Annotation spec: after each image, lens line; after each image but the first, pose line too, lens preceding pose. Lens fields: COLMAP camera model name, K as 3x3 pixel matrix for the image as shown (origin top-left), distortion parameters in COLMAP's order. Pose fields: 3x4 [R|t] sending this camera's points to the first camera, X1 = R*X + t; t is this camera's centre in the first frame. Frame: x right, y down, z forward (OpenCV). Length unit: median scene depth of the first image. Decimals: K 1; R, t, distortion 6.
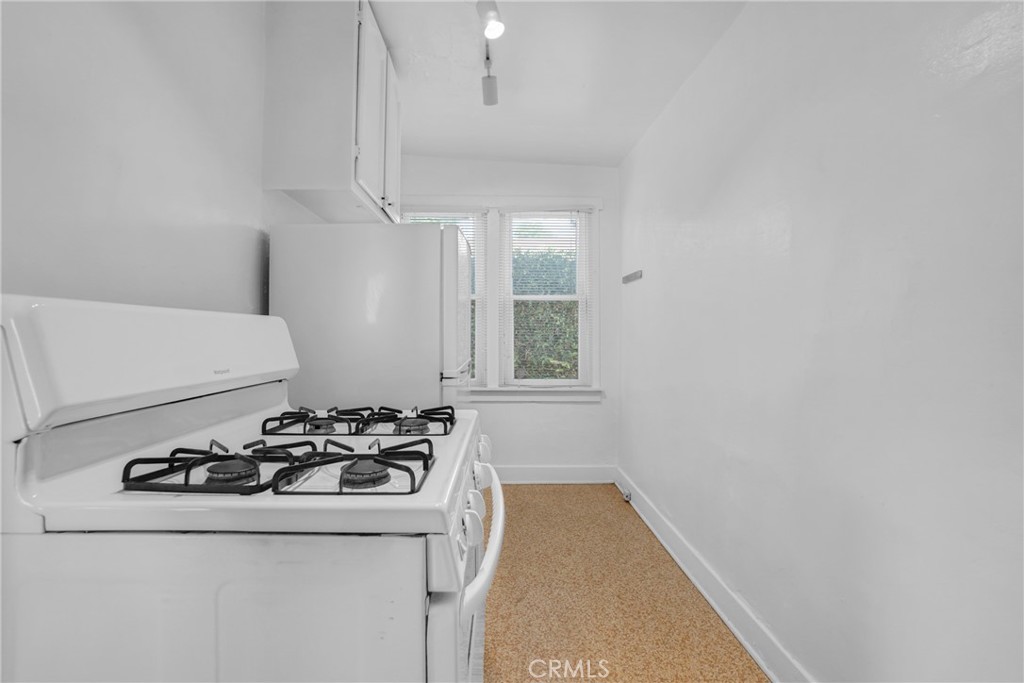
lens RADIAL K [[453.0, 0, 509.0], [0, 453.0, 335.2], [0, 0, 1]] dist [-0.019094, -0.000002]
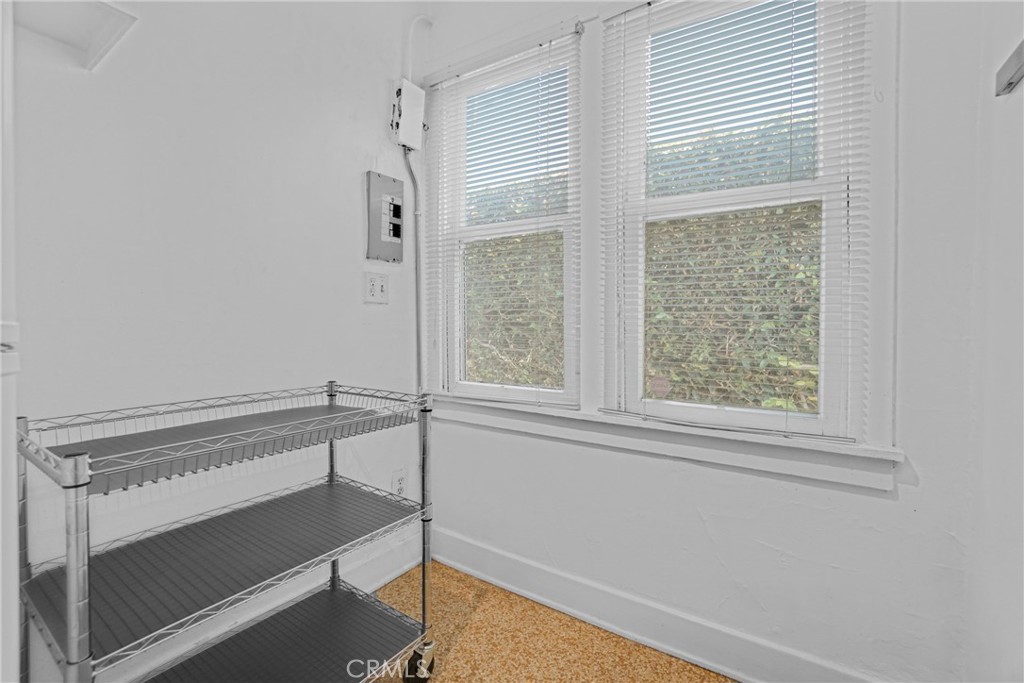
lens RADIAL K [[453.0, 0, 509.0], [0, 453.0, 335.2], [0, 0, 1]] dist [-0.019094, -0.000002]
pose [[0.814511, 0.009352, -0.580072, 0.146882], [-0.002333, 0.999915, 0.012844, 0.028146], [0.580143, -0.009108, 0.814464, 0.530659]]
